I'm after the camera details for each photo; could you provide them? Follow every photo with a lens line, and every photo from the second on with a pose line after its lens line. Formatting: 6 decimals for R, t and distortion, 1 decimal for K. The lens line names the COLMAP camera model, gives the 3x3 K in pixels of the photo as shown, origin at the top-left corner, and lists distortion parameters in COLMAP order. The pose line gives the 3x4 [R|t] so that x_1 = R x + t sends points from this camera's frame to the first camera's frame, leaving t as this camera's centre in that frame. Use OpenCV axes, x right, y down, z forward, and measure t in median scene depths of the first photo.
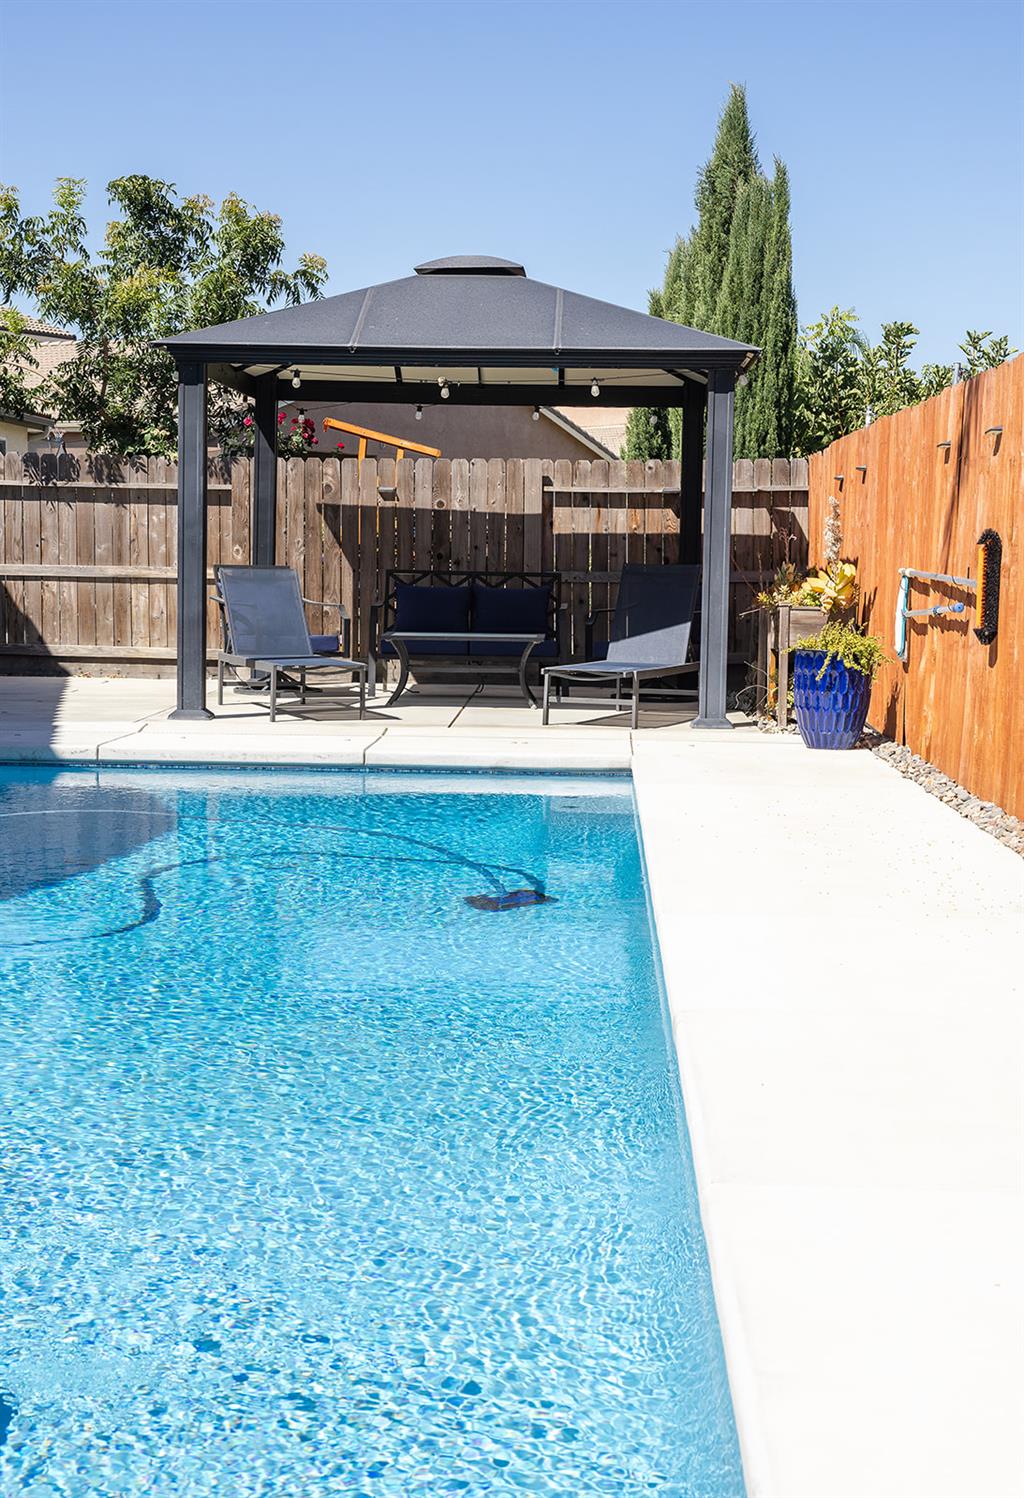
lens RADIAL K [[2204.5, 0, 512.9], [0, 2204.5, 757.0], [0, 0, 1]] dist [0.039132, 0.000000]
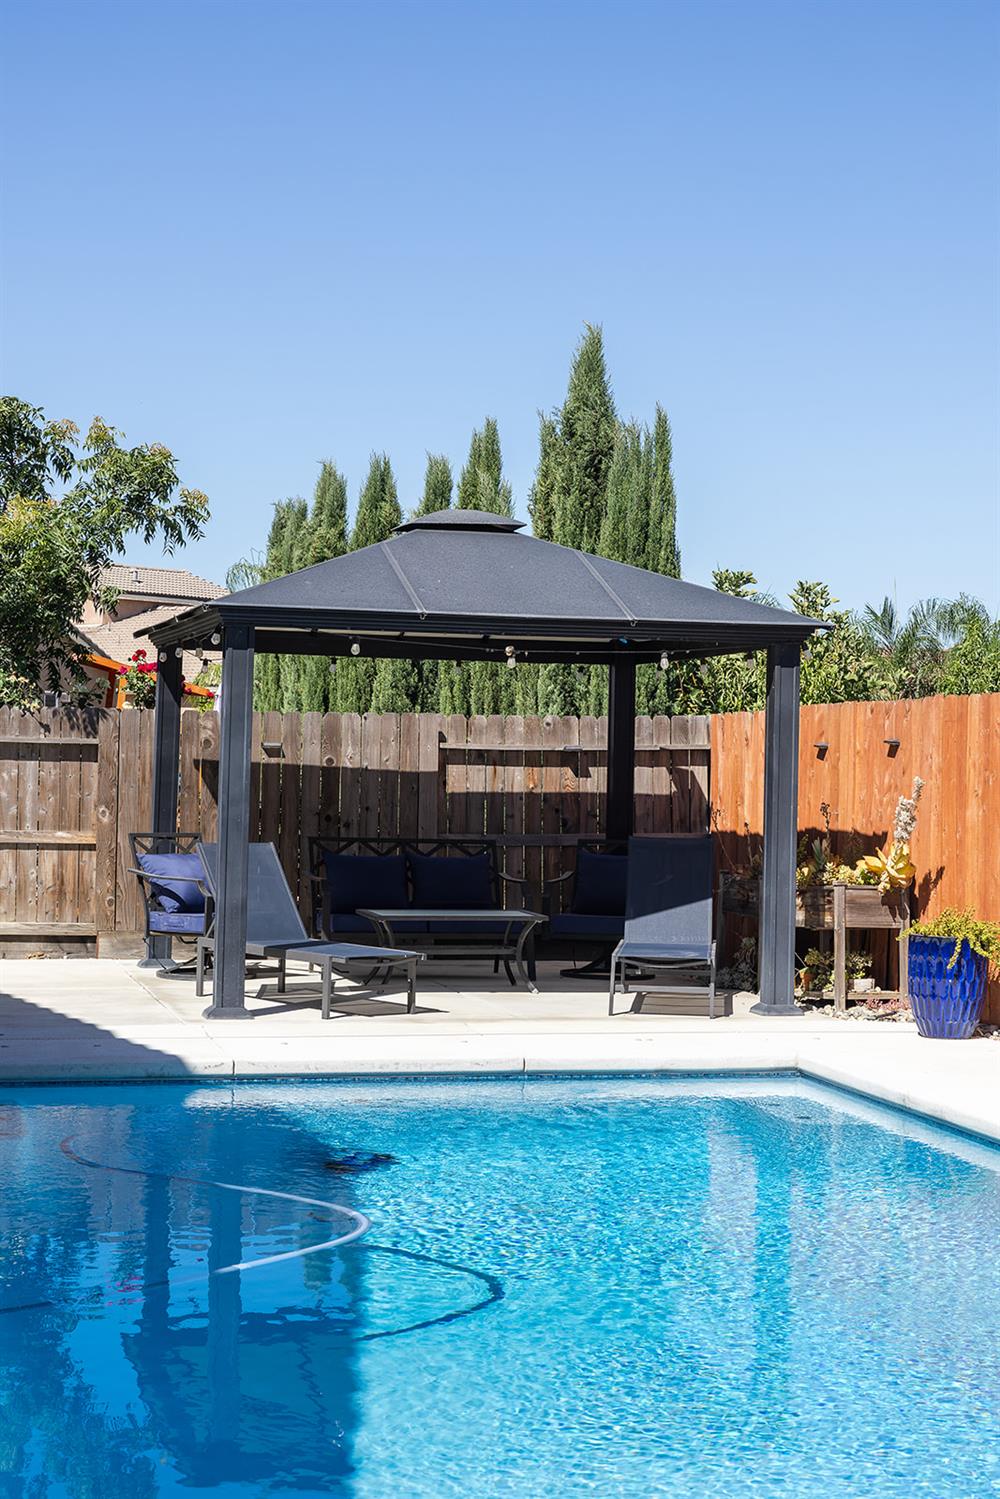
lens RADIAL K [[2449.0, 0, 472.0], [0, 2449.0, 766.5], [0, 0, 1]] dist [0.049474, 0.000000]
pose [[0.962946, 0.002777, 0.269678, -0.251088], [0.020298, 0.996365, -0.082738, -0.026929], [-0.268928, 0.085146, 0.959389, 0.006517]]
